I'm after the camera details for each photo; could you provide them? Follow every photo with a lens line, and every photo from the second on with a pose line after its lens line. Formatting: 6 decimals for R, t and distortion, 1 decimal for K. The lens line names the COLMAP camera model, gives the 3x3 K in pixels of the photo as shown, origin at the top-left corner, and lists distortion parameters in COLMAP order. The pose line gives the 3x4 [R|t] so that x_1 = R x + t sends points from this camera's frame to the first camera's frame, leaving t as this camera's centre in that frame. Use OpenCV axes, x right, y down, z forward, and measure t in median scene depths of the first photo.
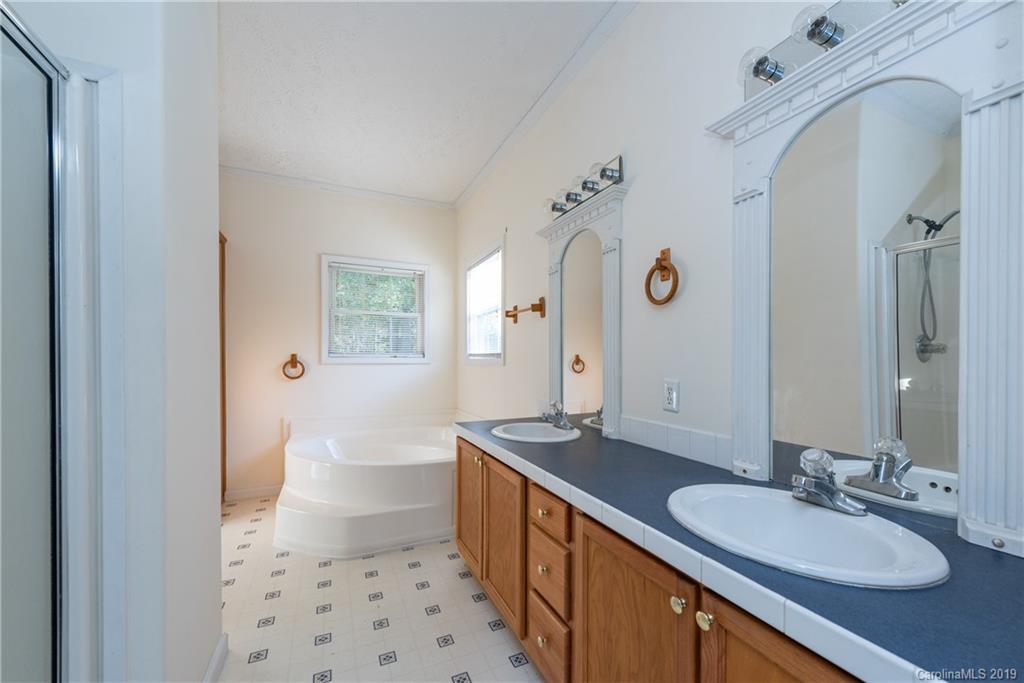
lens RADIAL K [[401.8, 0, 512.4], [0, 401.8, 364.0], [0, 0, 1]] dist [0.003499, -0.000756]
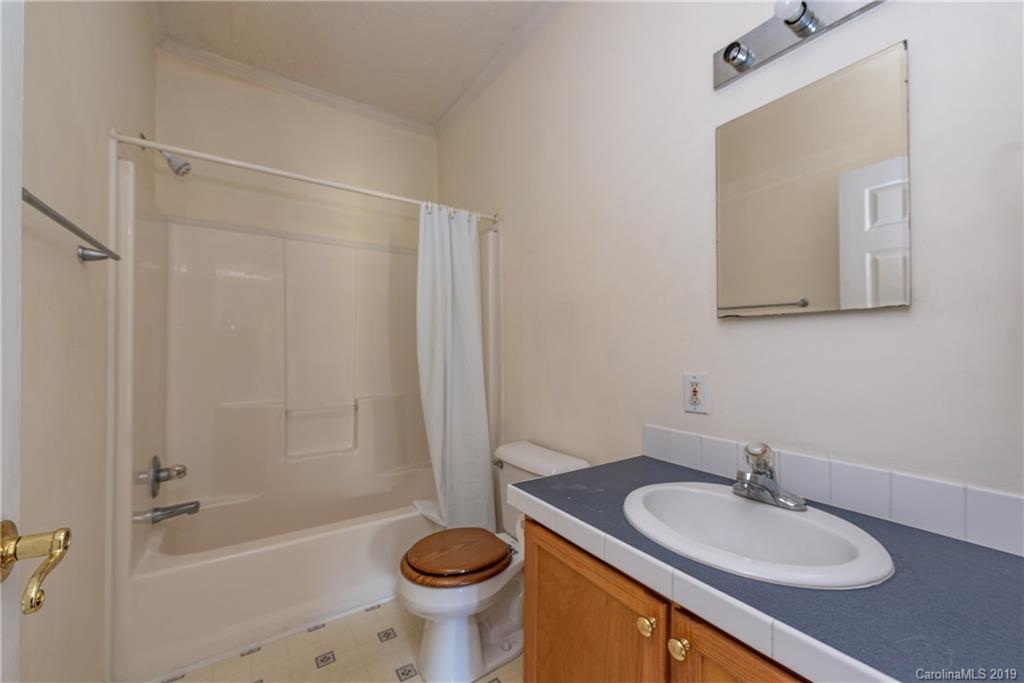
lens RADIAL K [[401.8, 0, 511.6], [0, 401.8, 345.5], [0, 0, 1]] dist [0.003499, -0.000756]
pose [[0.981714, 0.028176, 0.188266, -0.069312], [-0.024472, 0.999459, -0.021970, 0.002804], [-0.188783, 0.016961, 0.981872, 0.173201]]
